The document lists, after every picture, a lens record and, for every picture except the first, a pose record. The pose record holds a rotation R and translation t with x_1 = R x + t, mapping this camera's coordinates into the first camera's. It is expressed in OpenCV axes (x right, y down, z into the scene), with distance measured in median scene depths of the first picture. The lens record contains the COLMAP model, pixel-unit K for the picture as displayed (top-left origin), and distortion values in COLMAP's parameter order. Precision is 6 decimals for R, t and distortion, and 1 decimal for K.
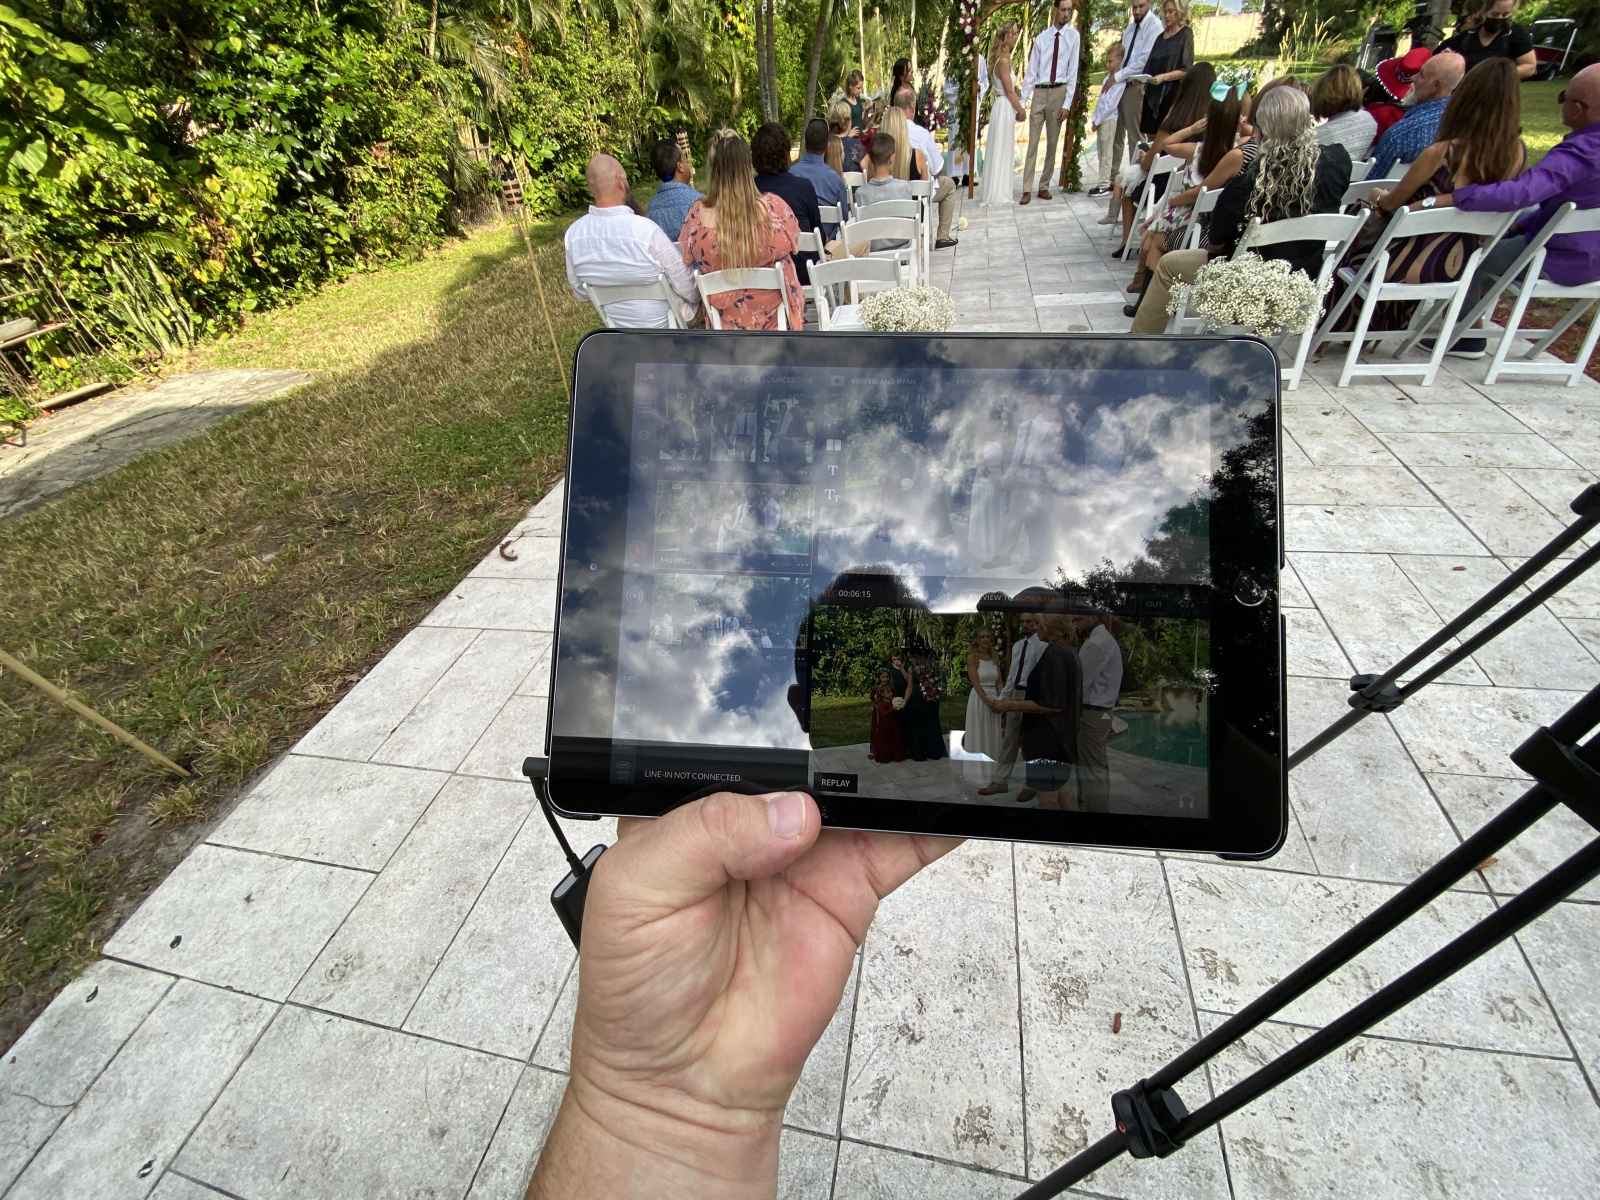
lens RADIAL K [[653.9, 0, 793.7], [0, 653.9, 610.2], [0, 0, 1]] dist [0.011340, -0.014990]
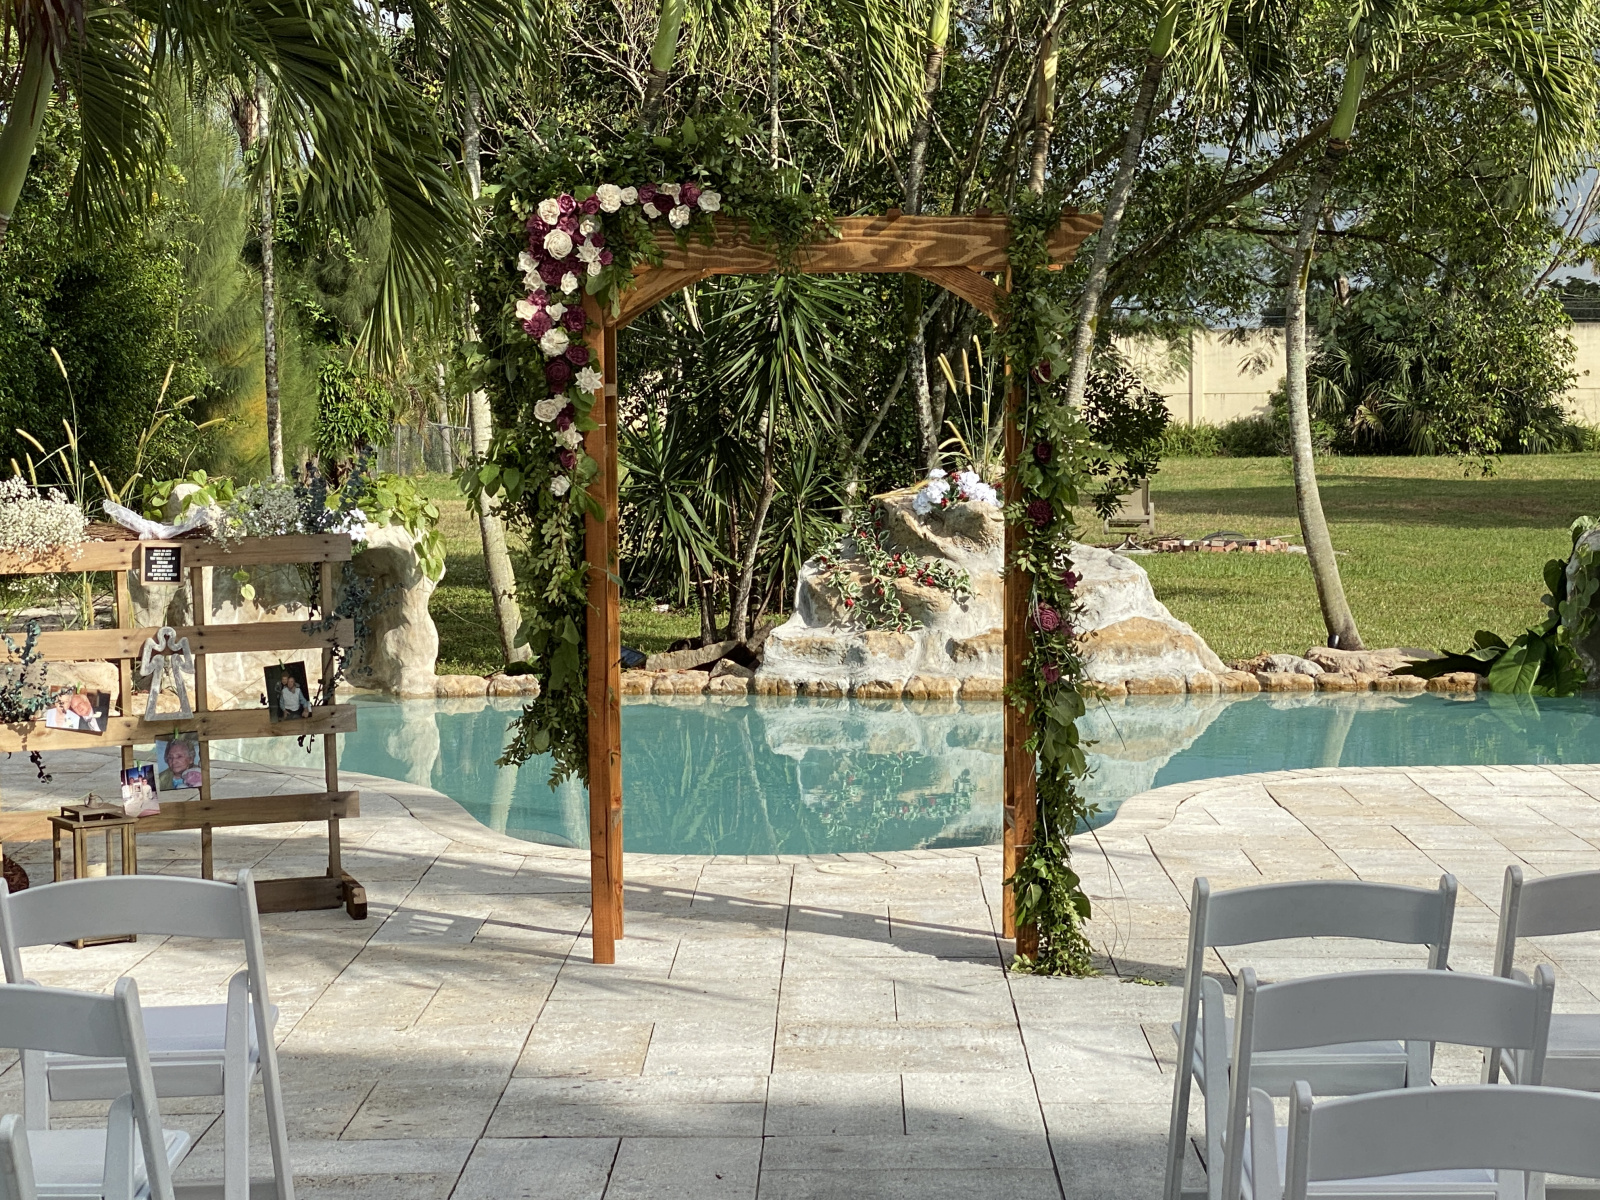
lens RADIAL K [[3350.9, 0, 801.0], [0, 3350.9, 607.0], [0, 0, 1]] dist [0.110846, 0.000000]
pose [[0.974362, 0.084795, 0.208395, 0.106459], [0.051474, 0.817674, -0.573376, -0.112626], [-0.219018, 0.569403, 0.792346, 0.078622]]
